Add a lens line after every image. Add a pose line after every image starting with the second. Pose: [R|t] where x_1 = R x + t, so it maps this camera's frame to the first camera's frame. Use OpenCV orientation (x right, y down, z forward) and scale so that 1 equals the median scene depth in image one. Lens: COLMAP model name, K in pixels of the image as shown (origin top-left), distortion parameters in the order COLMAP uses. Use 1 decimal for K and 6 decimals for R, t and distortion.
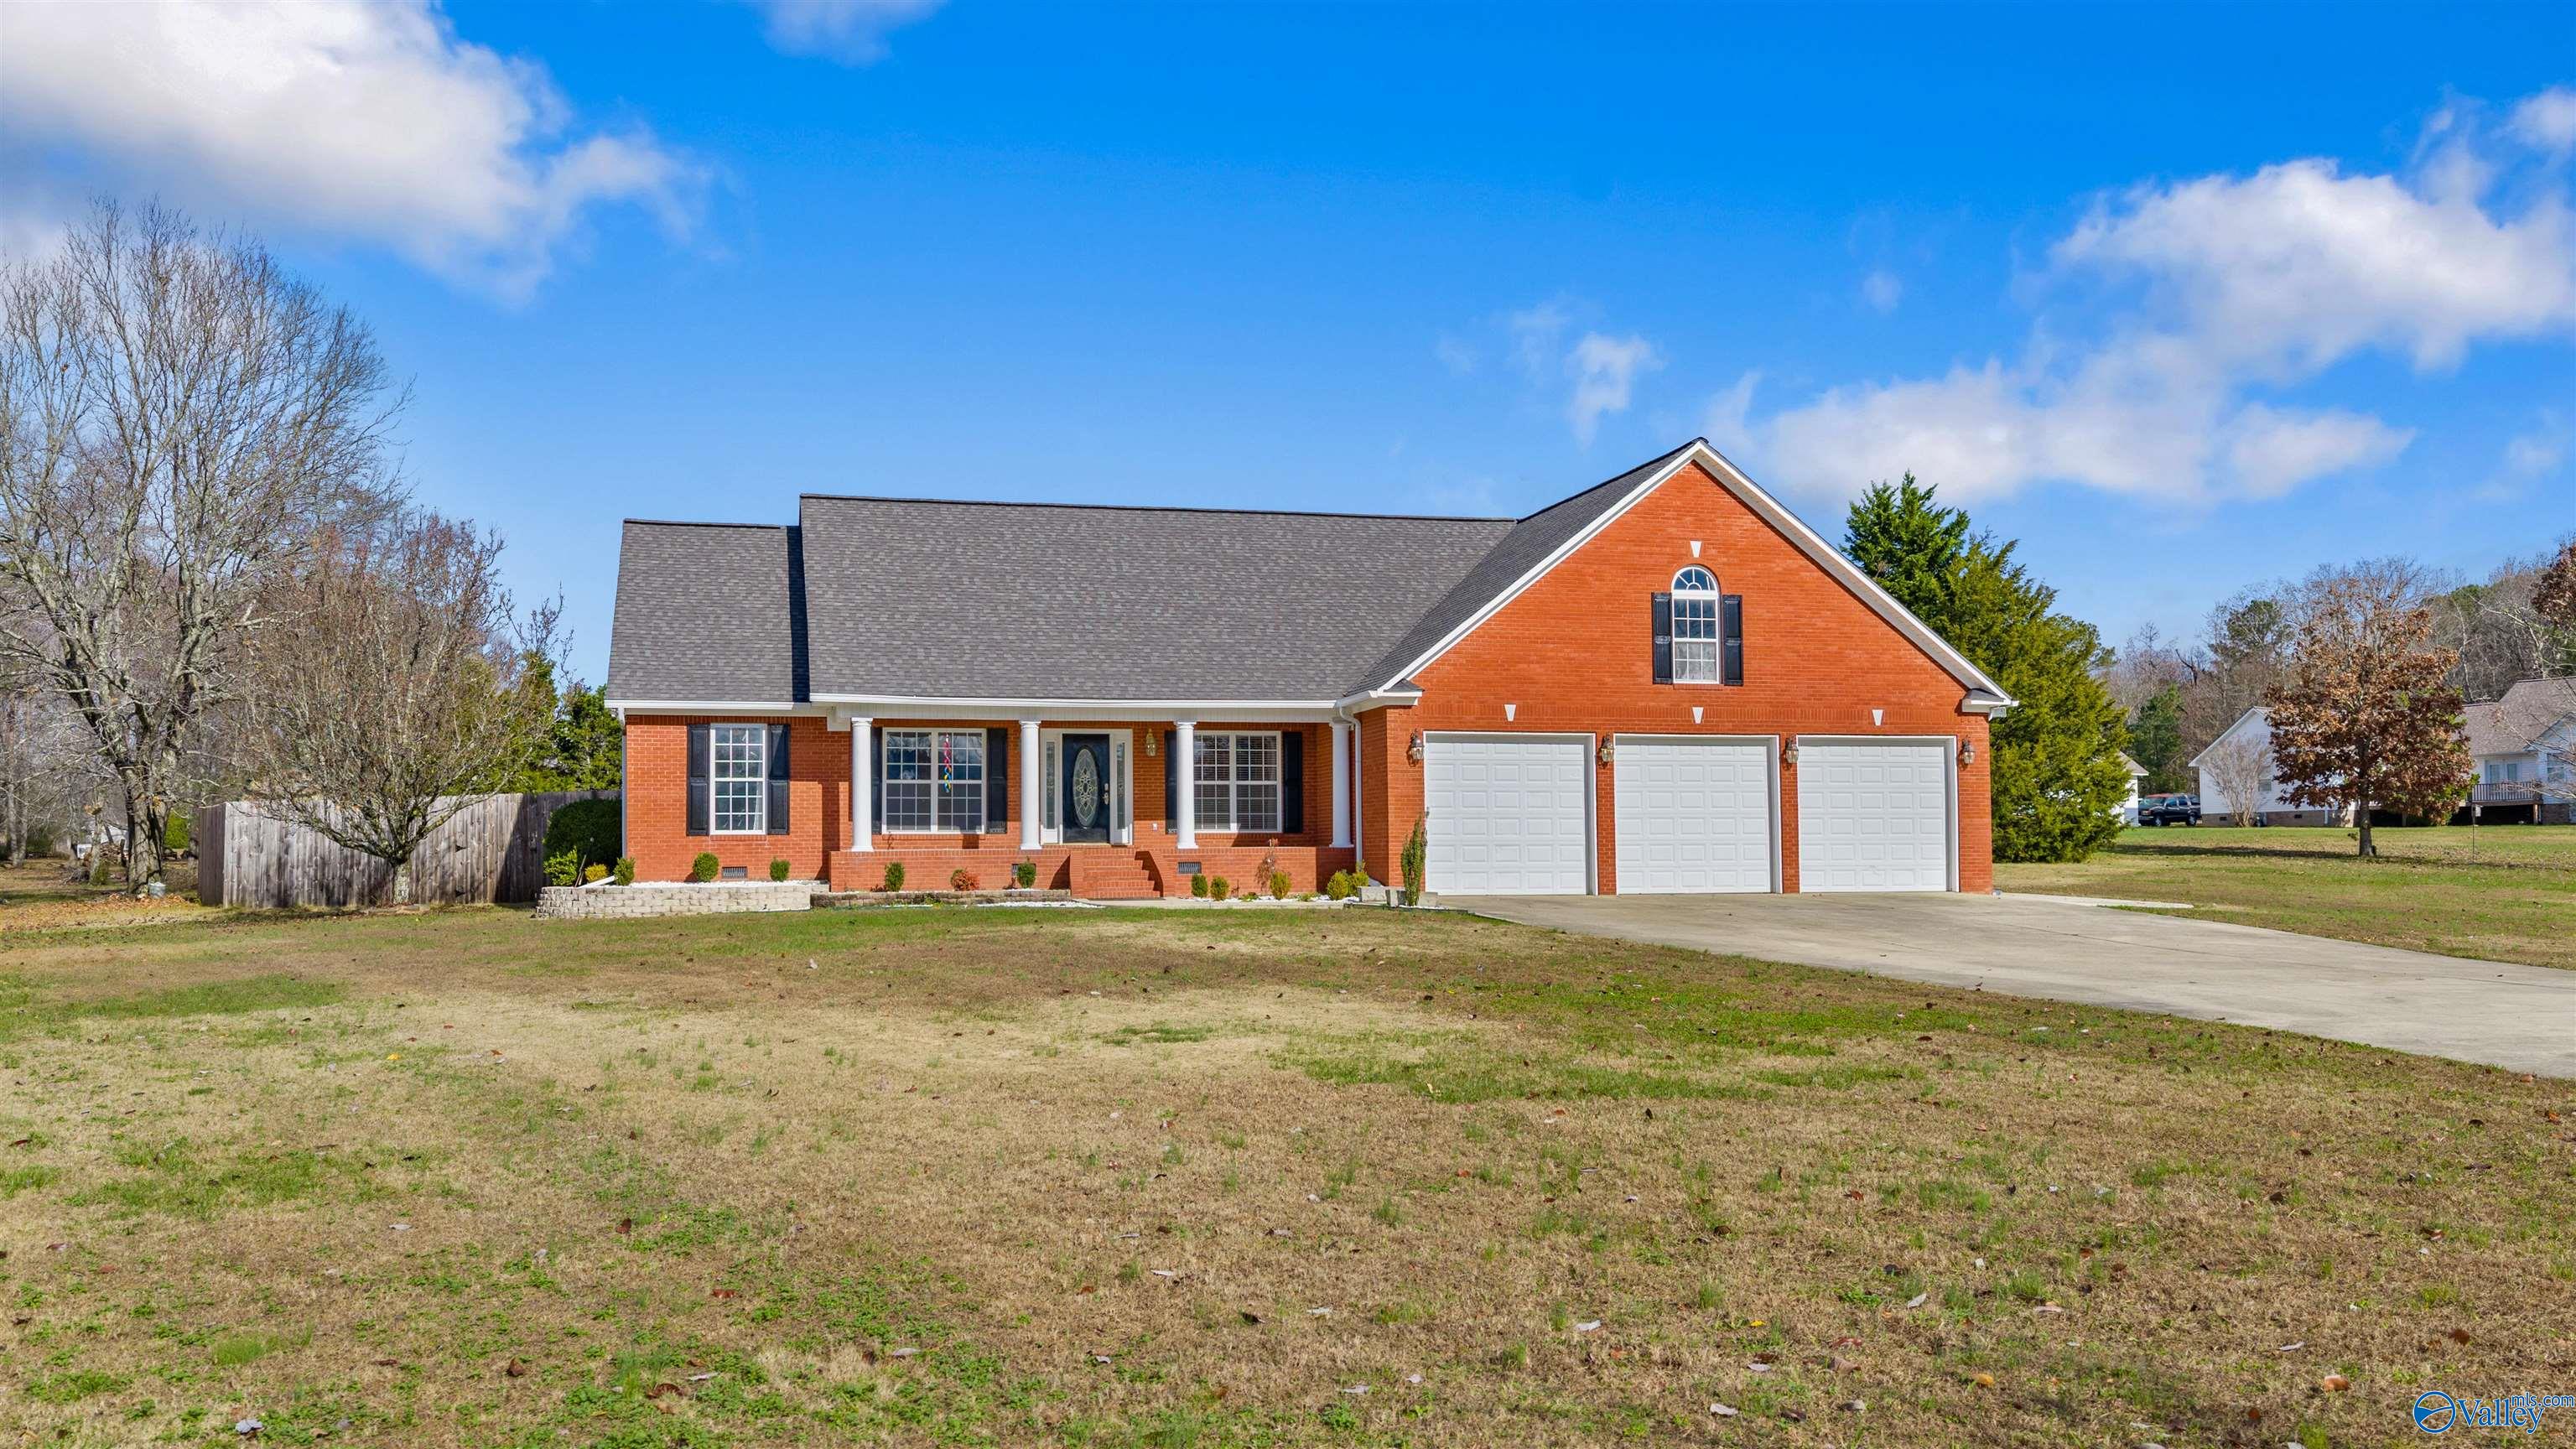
lens RADIAL K [[2161.3, 0, 1290.3], [0, 2161.3, 777.7], [0, 0, 1]] dist [0.026707, -0.055945]
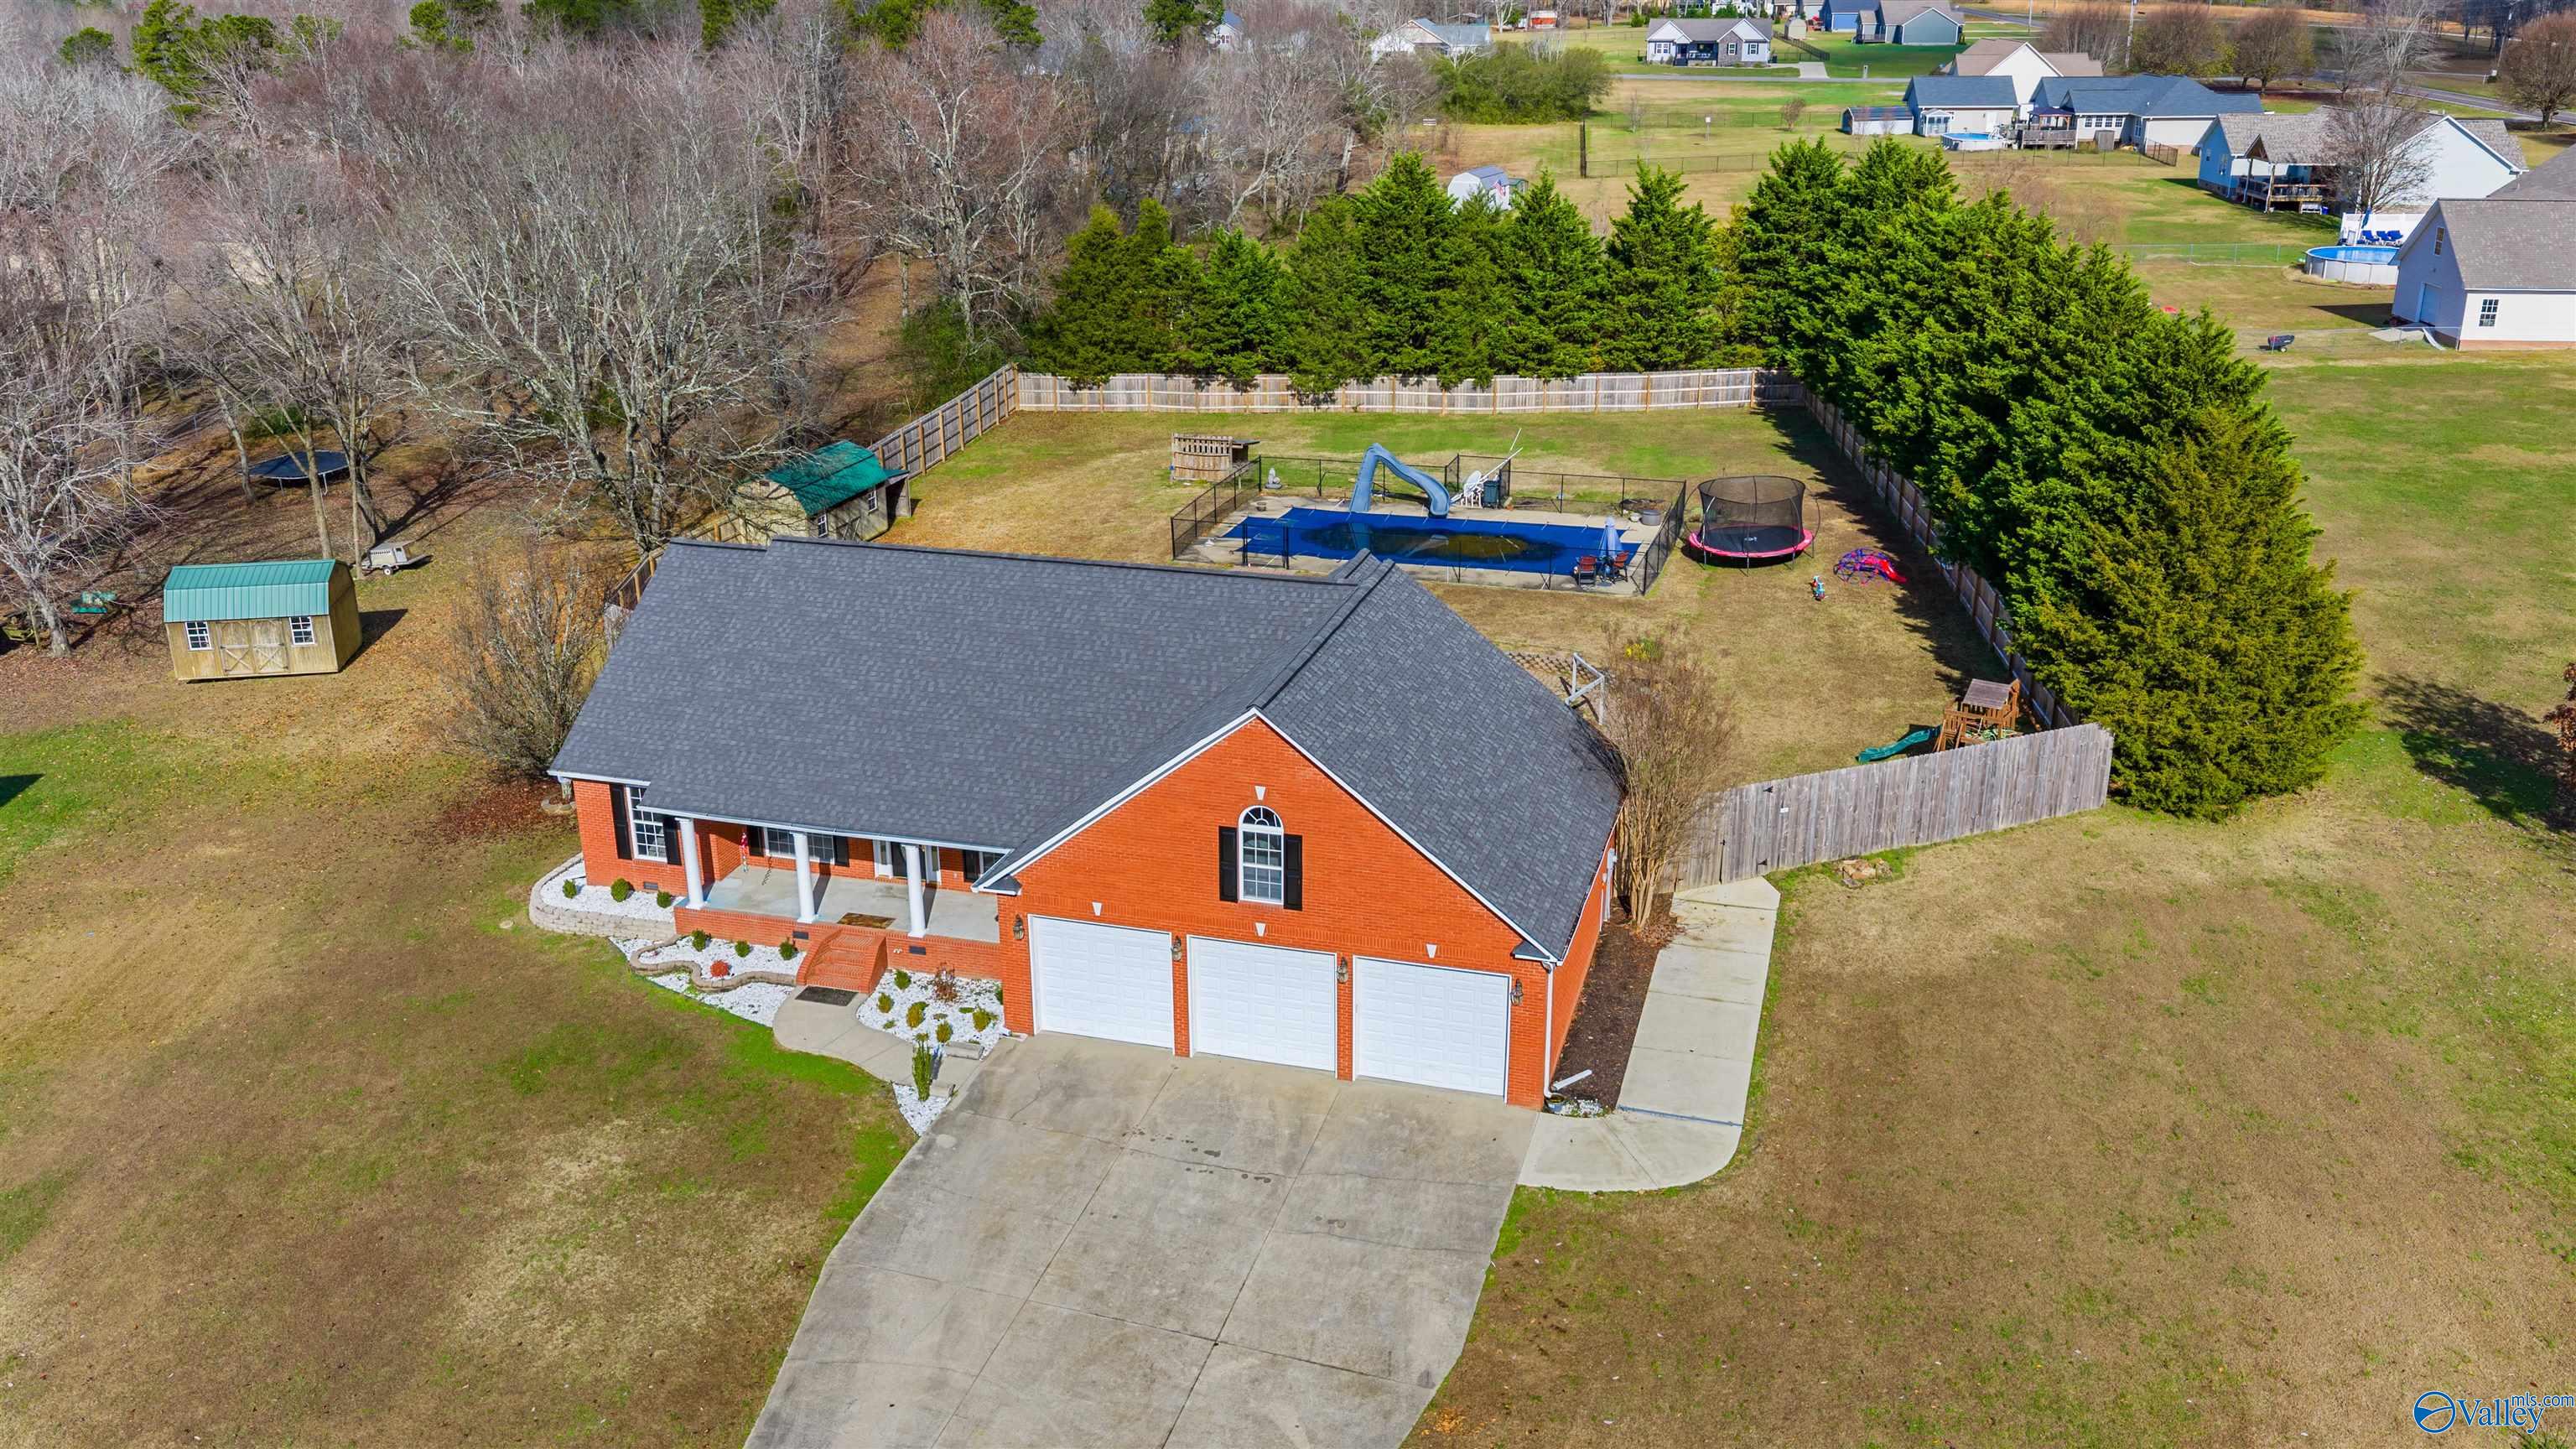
lens RADIAL K [[2147.6, 0, 1288.0], [0, 2147.6, 724.5], [0, 0, 1]] dist [0.034115, -0.067284]
pose [[0.858796, 0.178963, -0.480044, 0.721839], [0.018860, 0.925325, 0.378706, -0.554726], [0.511971, -0.334285, 0.791290, 0.149538]]
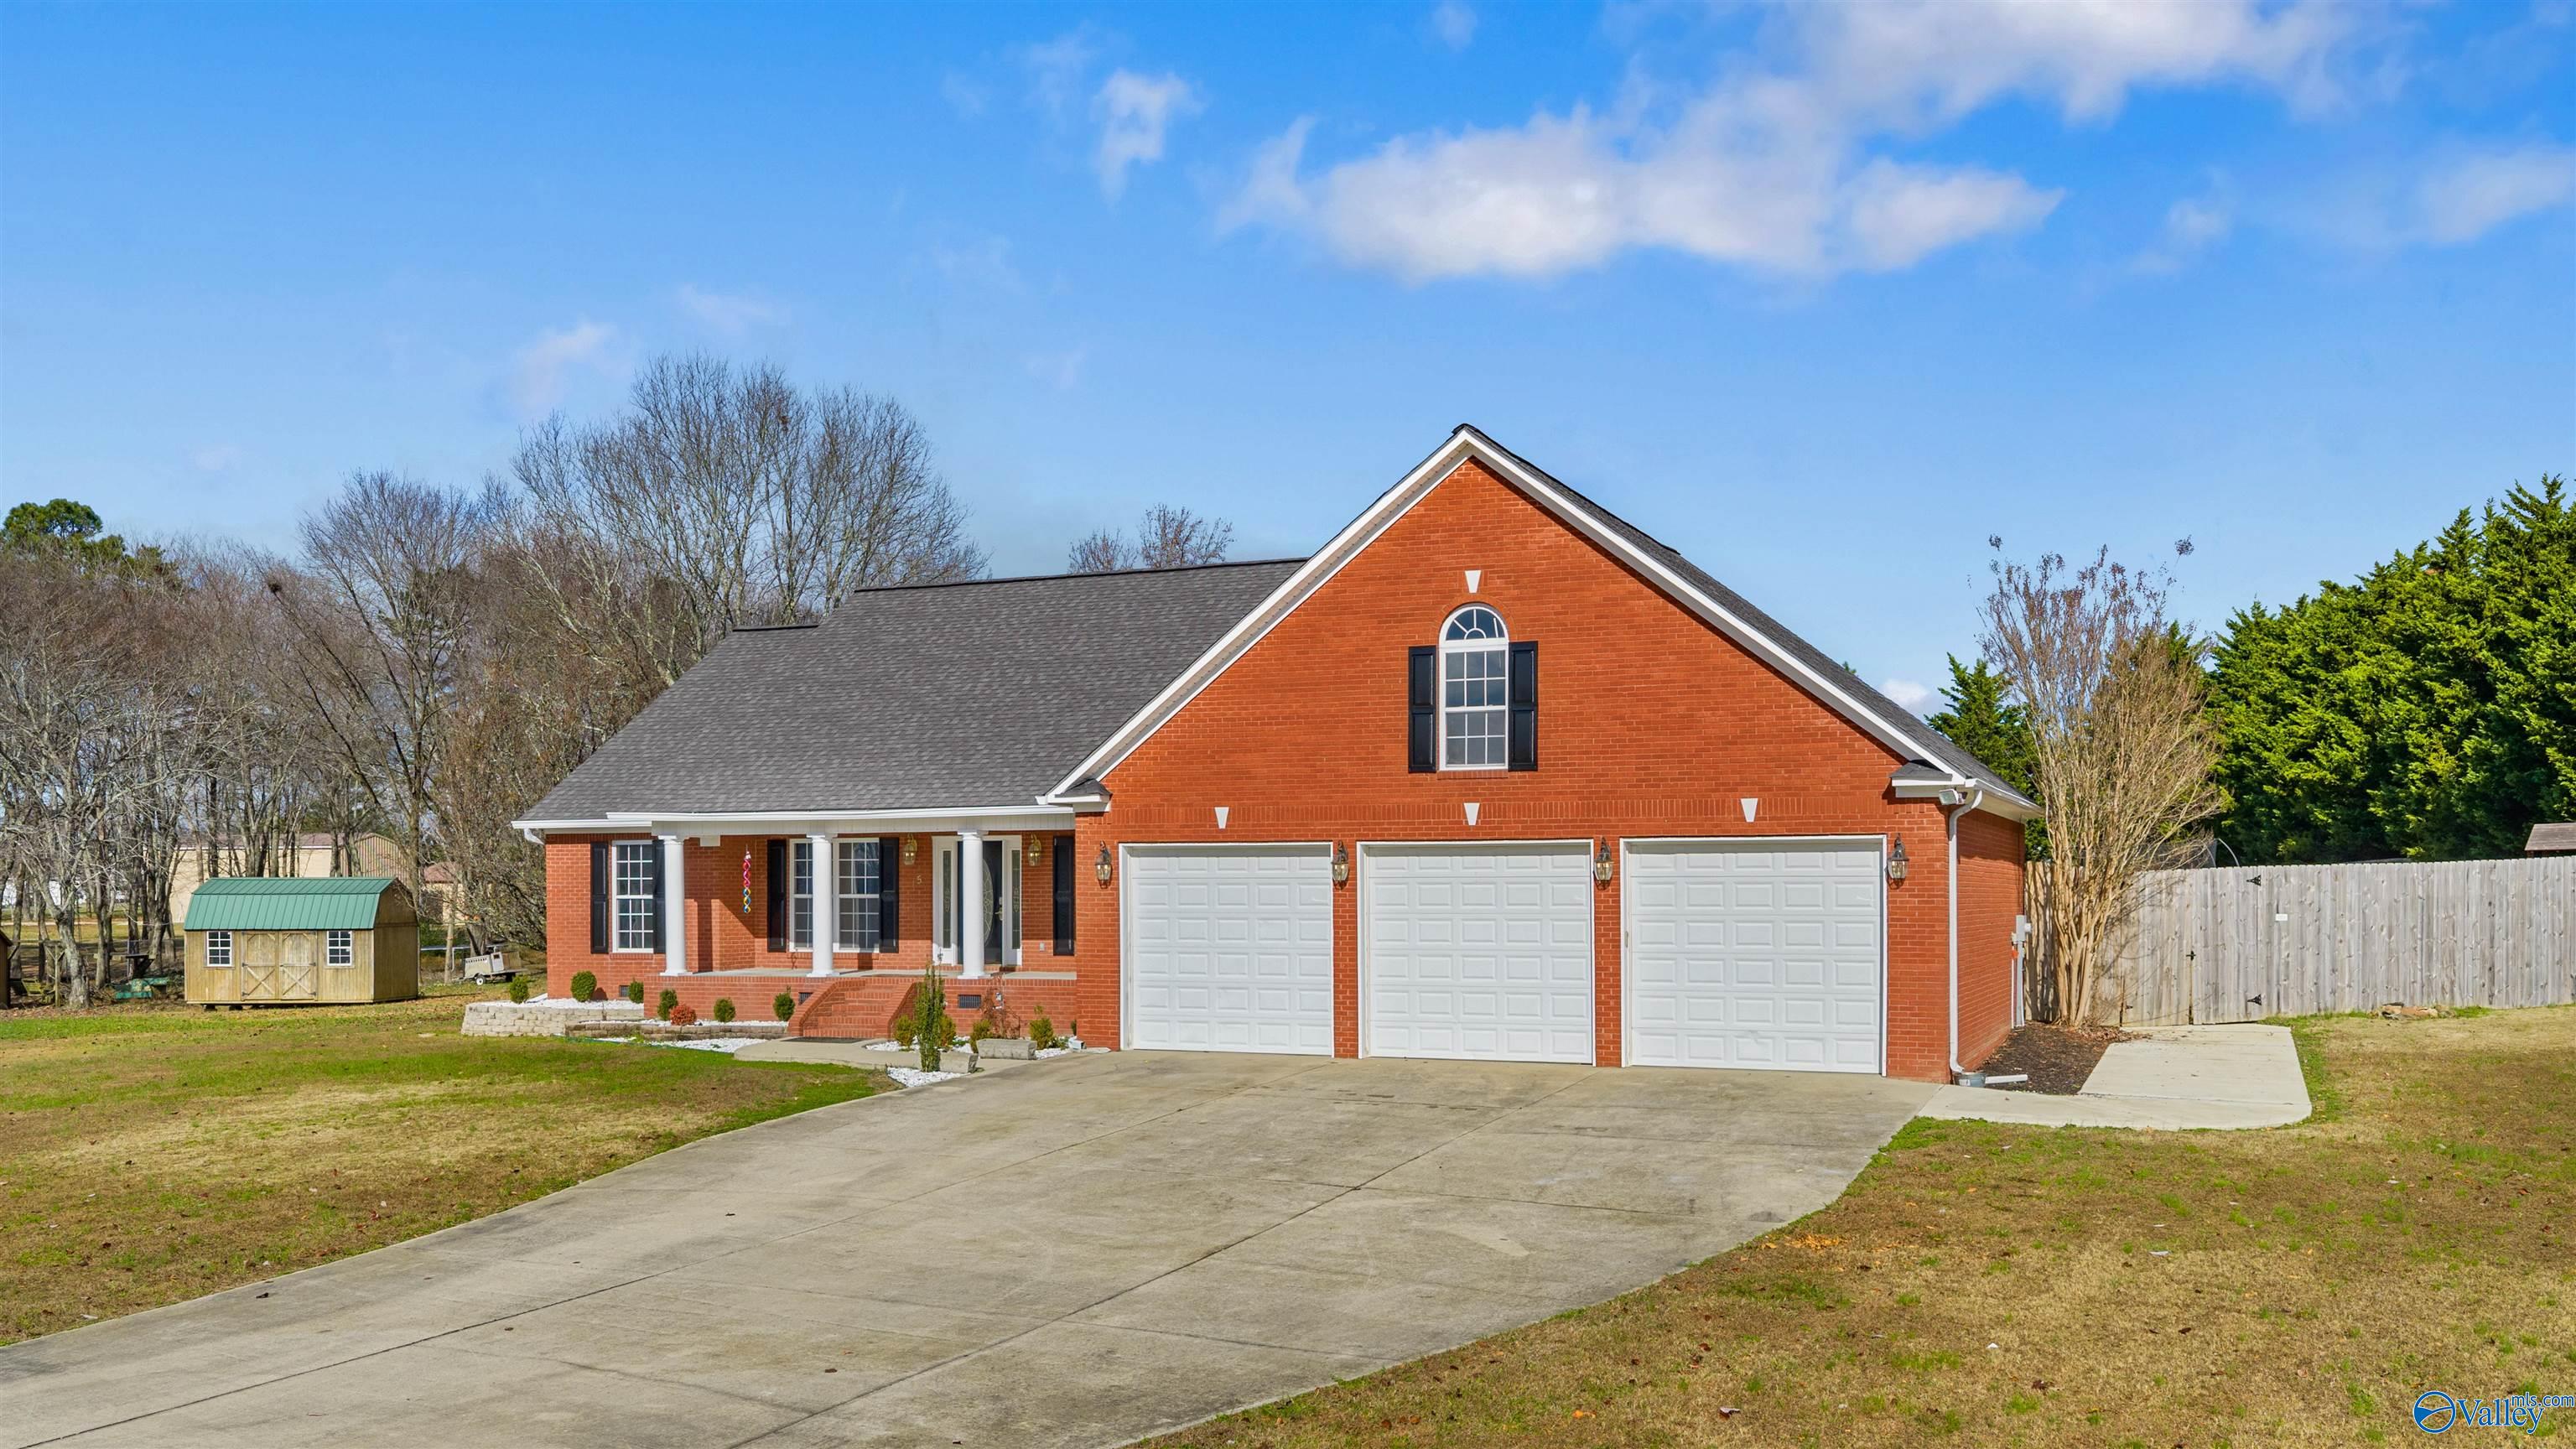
lens RADIAL K [[2205.6, 0, 1282.7], [0, 2205.6, 893.6], [0, 0, 1]] dist [0.038405, -0.081784]
pose [[0.787253, 0.005184, -0.616609, 0.589768], [0.020320, 0.999204, 0.034343, -0.028857], [0.616296, -0.039566, 0.786520, 0.382721]]
